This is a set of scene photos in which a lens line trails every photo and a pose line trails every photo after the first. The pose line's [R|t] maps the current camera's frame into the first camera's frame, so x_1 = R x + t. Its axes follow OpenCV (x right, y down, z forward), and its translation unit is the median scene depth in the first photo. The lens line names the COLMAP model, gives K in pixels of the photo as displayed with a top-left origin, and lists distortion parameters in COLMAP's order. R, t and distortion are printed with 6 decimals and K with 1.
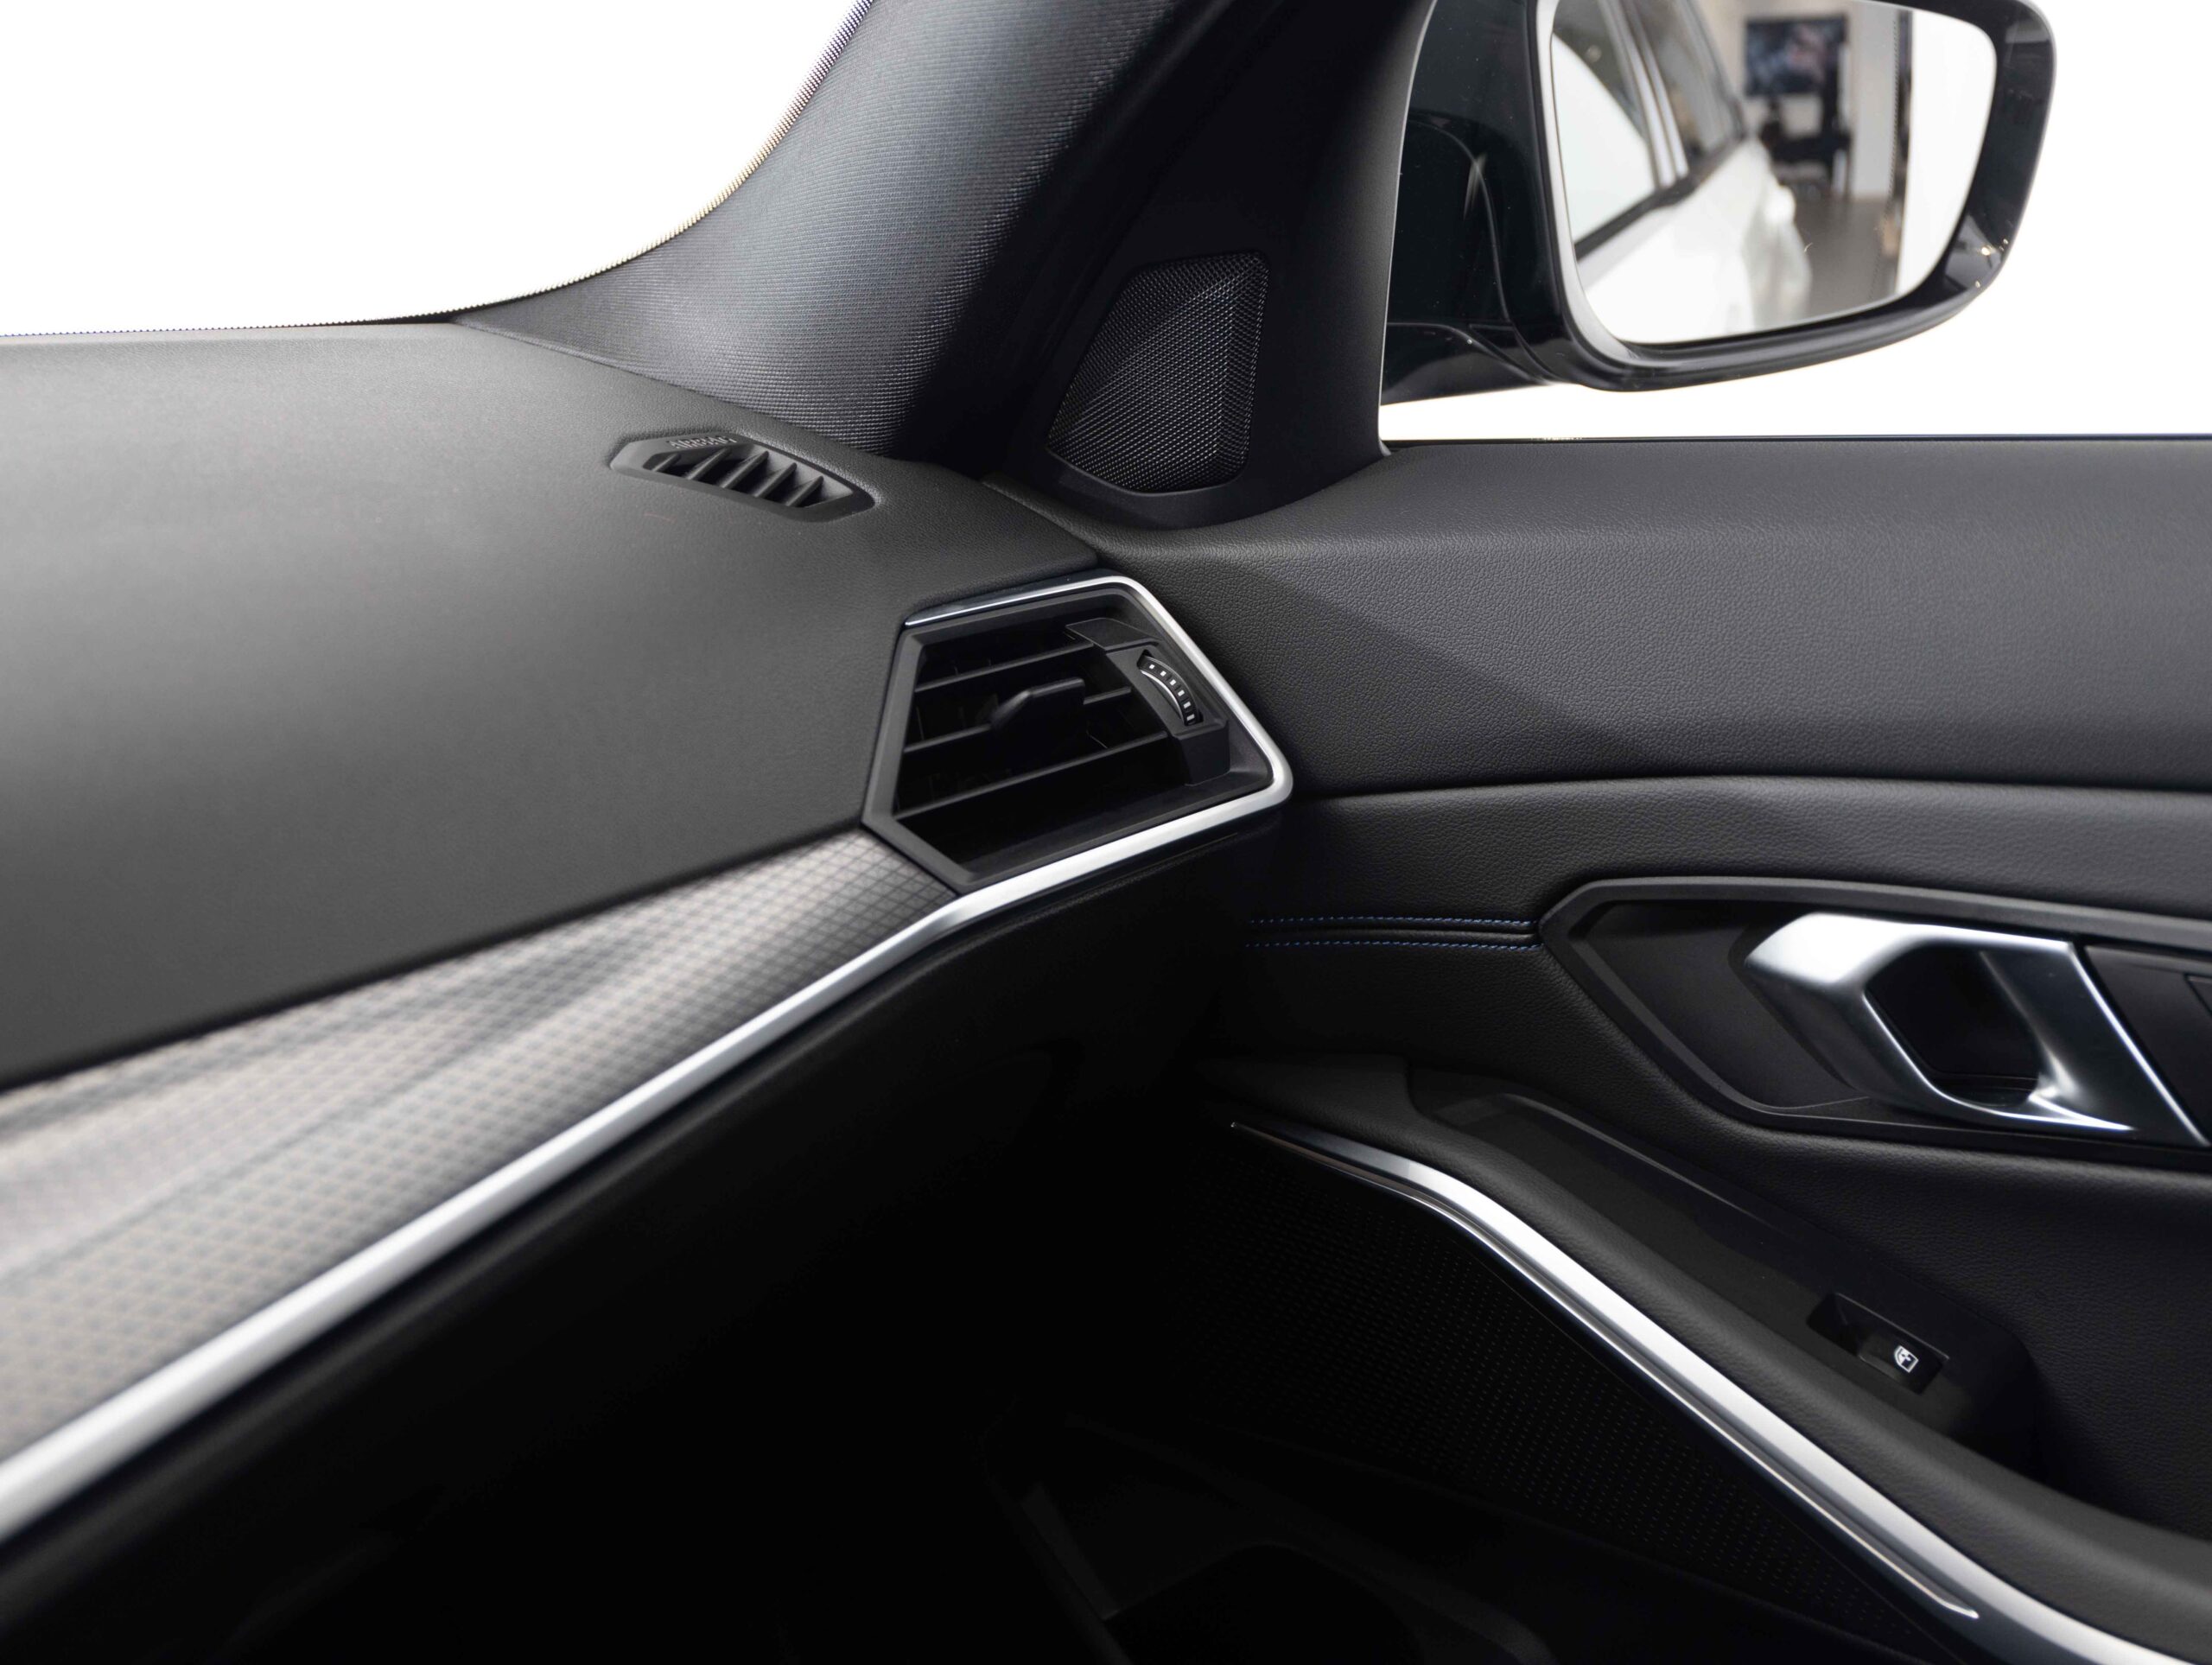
lens RADIAL K [[2336.4, 0, 1106.0], [0, 2336.4, 832.5], [0, 0, 1]] dist [-0.015786, -0.010995]
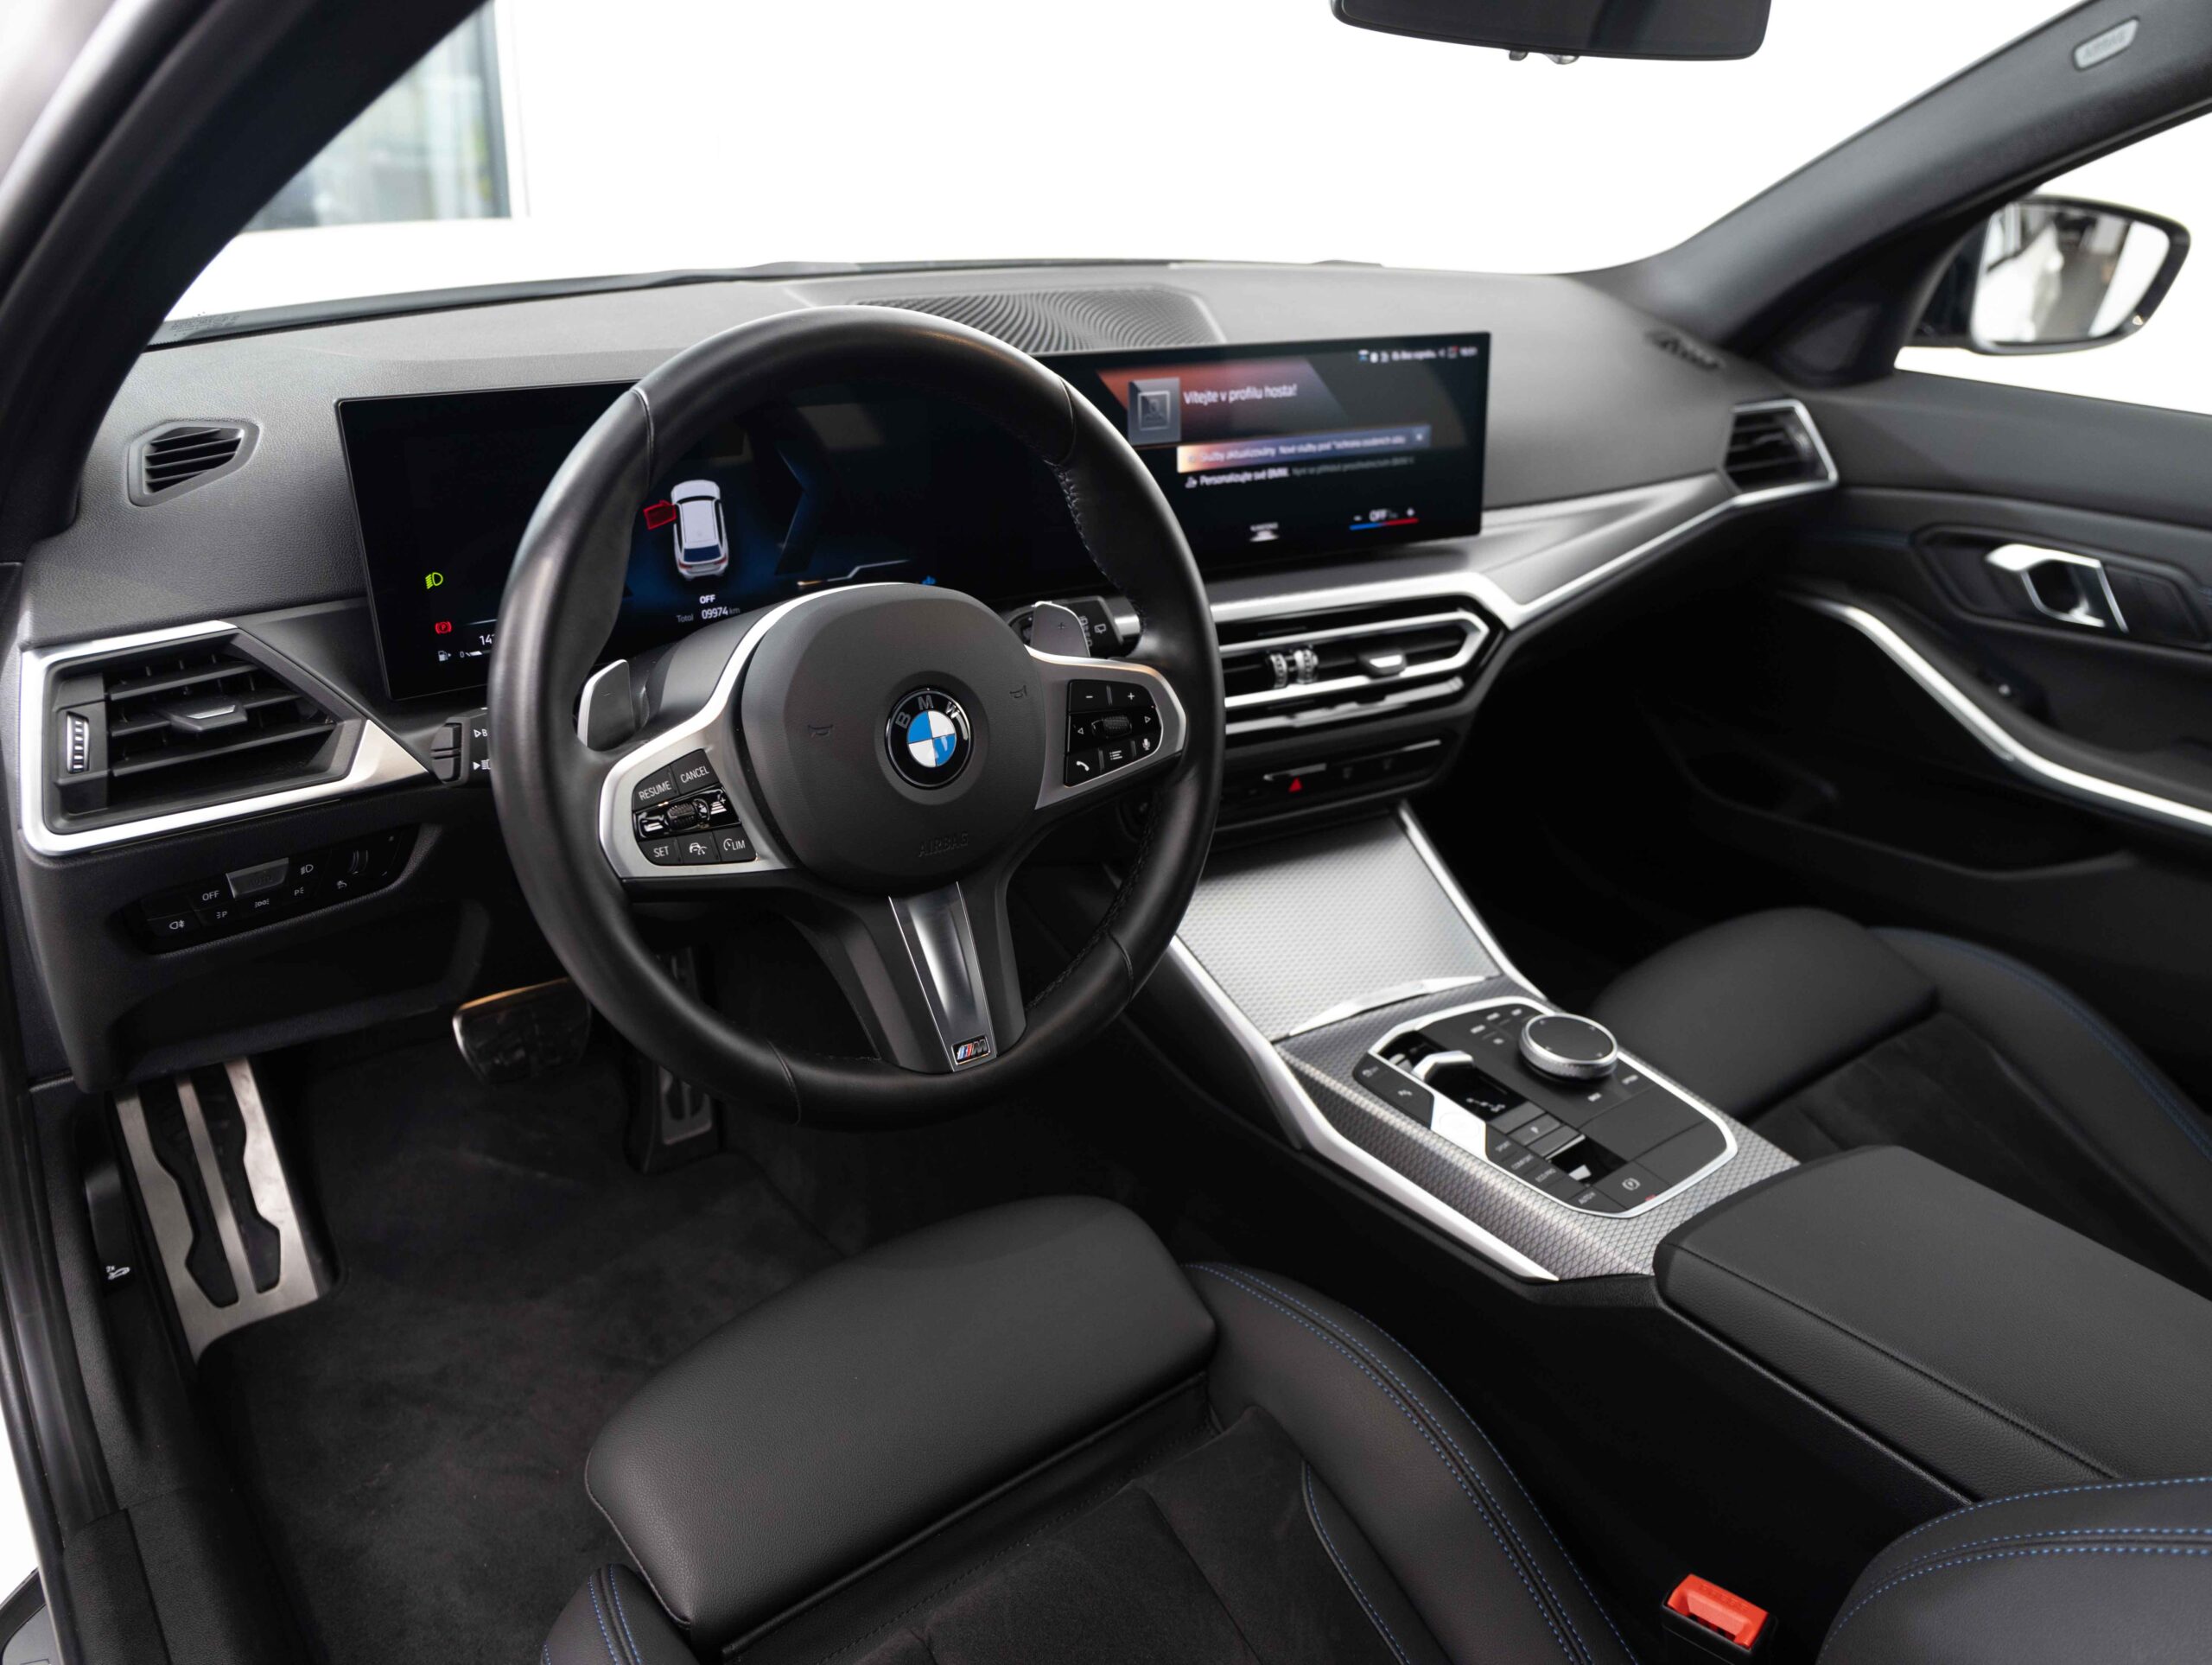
lens RADIAL K [[1620.9, 0, 1102.7], [0, 1620.9, 841.4], [0, 0, 1]] dist [0.005399, 0.003537]
pose [[0.972453, 0.182165, -0.145437, -0.463269], [-0.150691, 0.967303, 0.204002, 0.148650], [0.177843, -0.176466, 0.968107, -1.306887]]
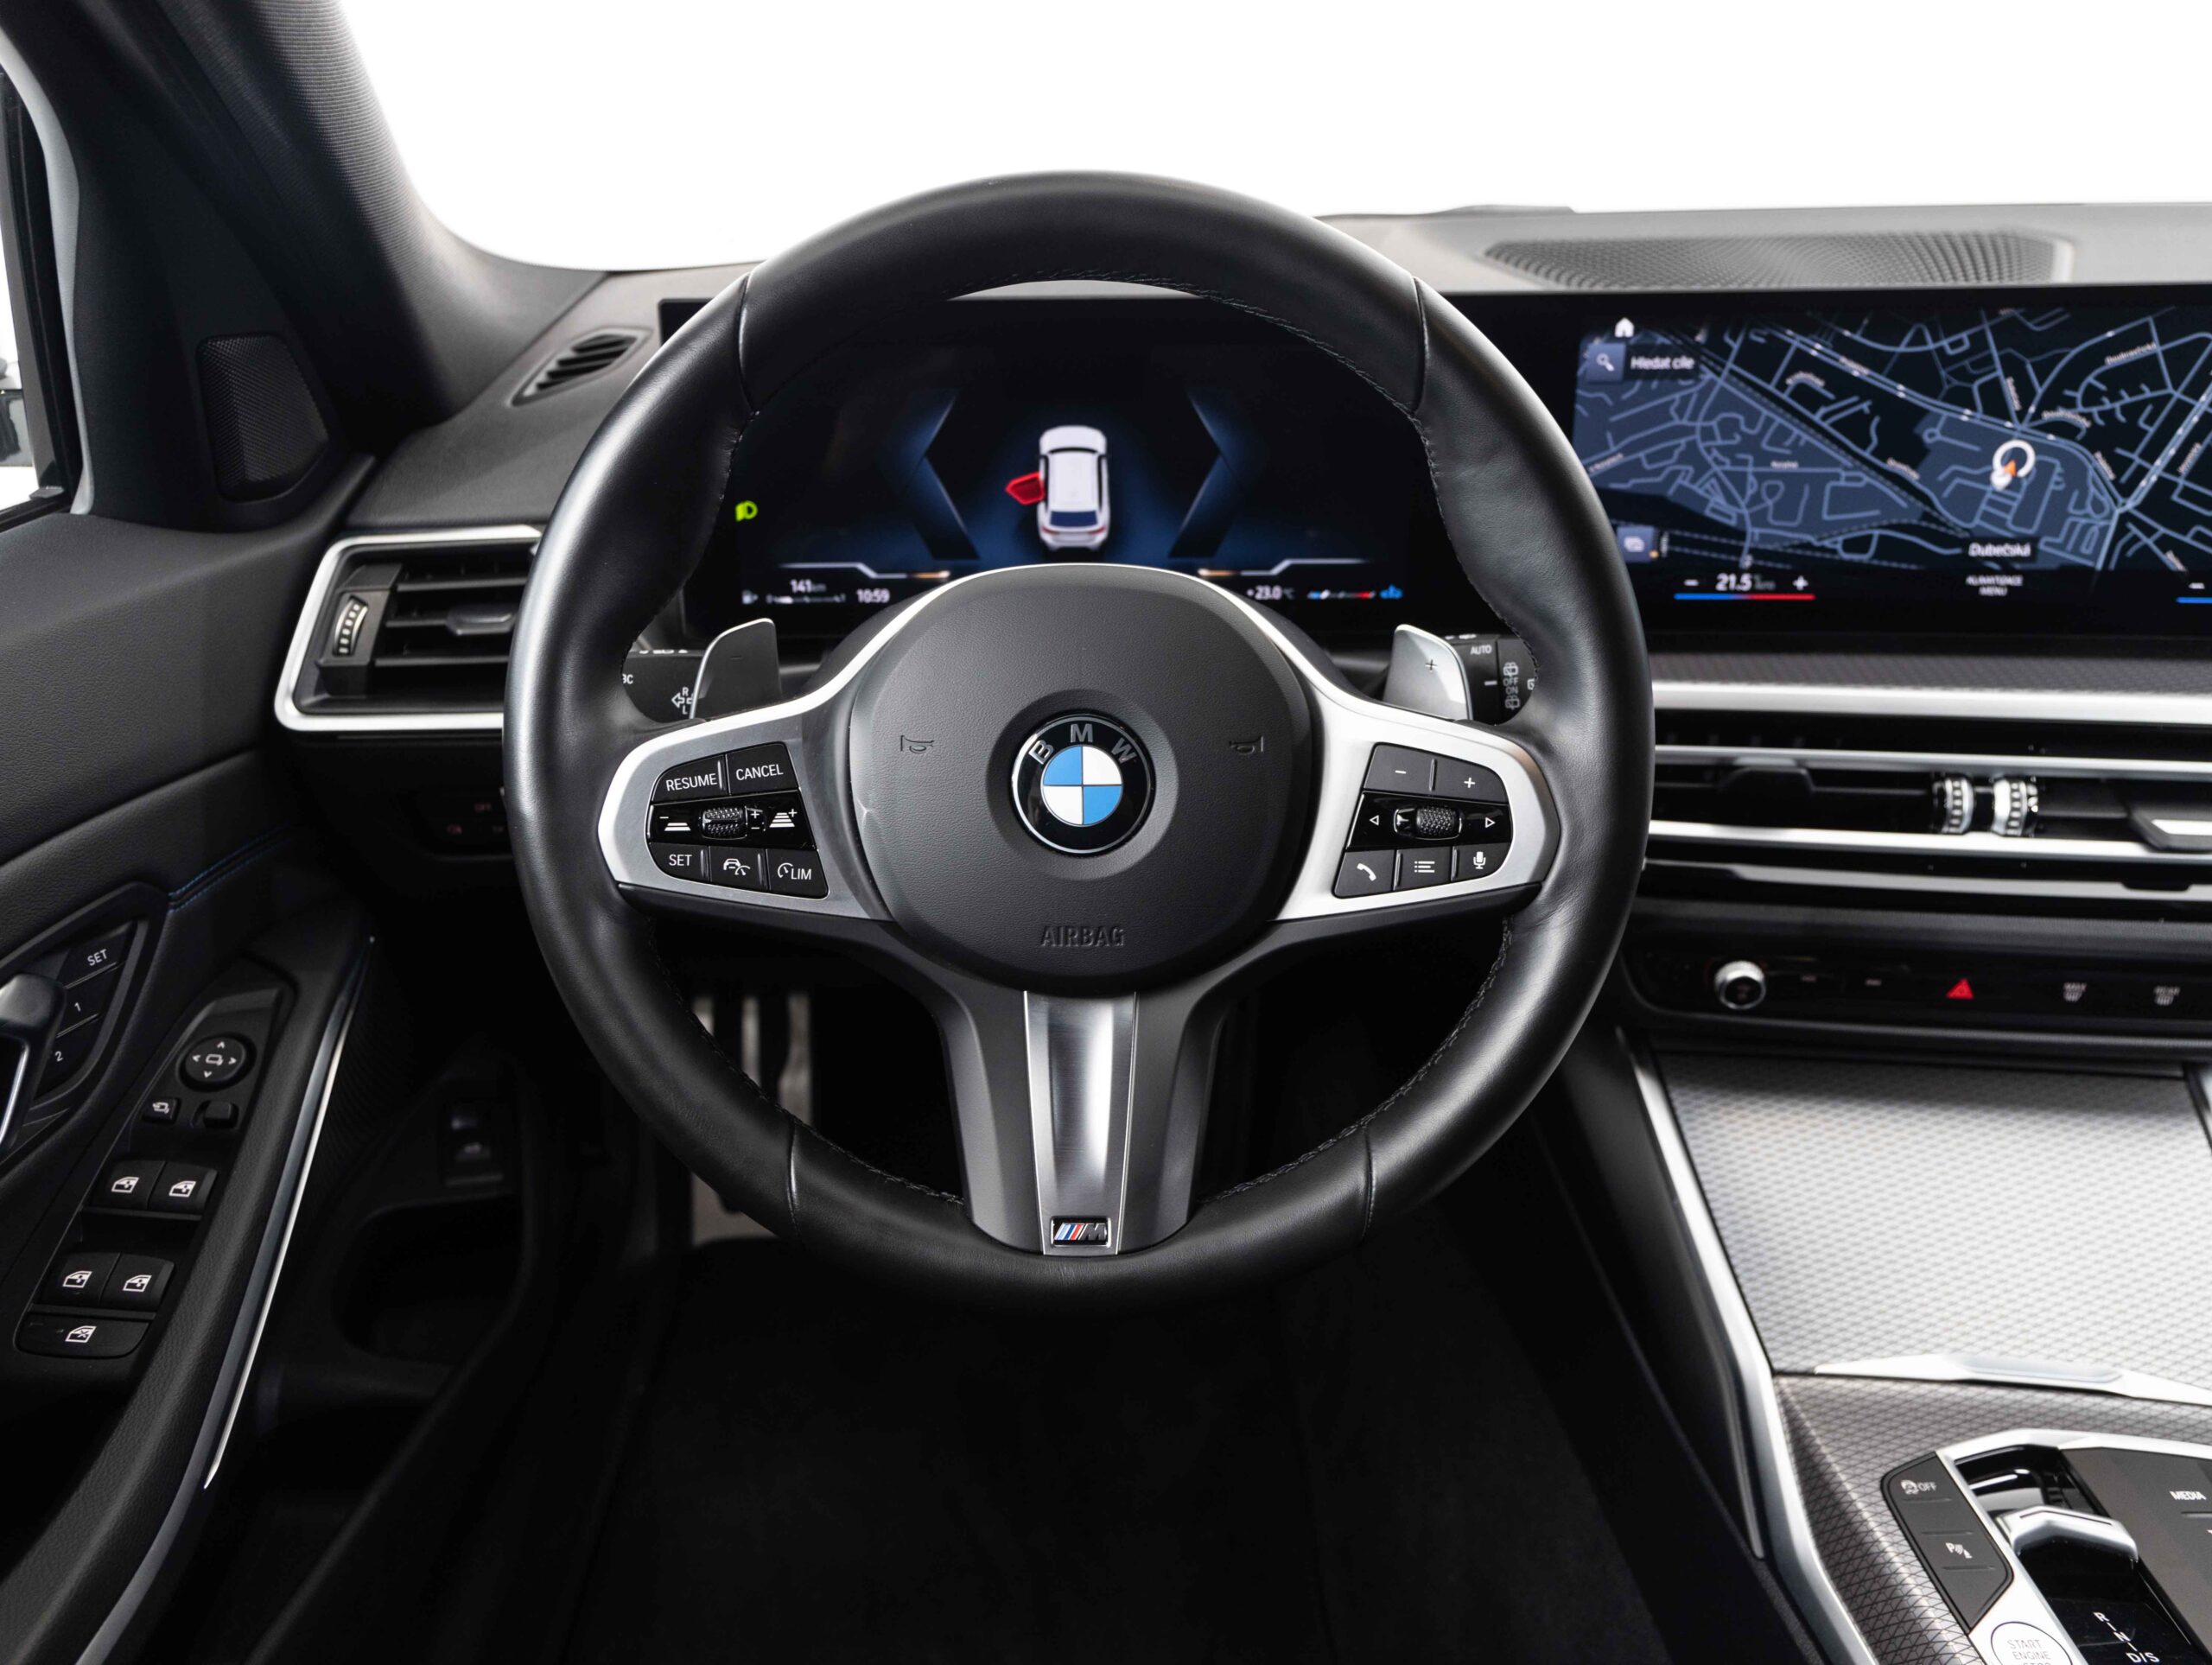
lens RADIAL K [[1600.3, 0, 1097.9], [0, 1600.3, 825.7], [0, 0, 1]] dist [0.023238, 0.000599]
pose [[0.651210, 0.362076, -0.666953, -0.236541], [-0.212242, 0.930668, 0.298010, 0.112243], [0.728614, -0.052512, 0.682908, -0.780108]]
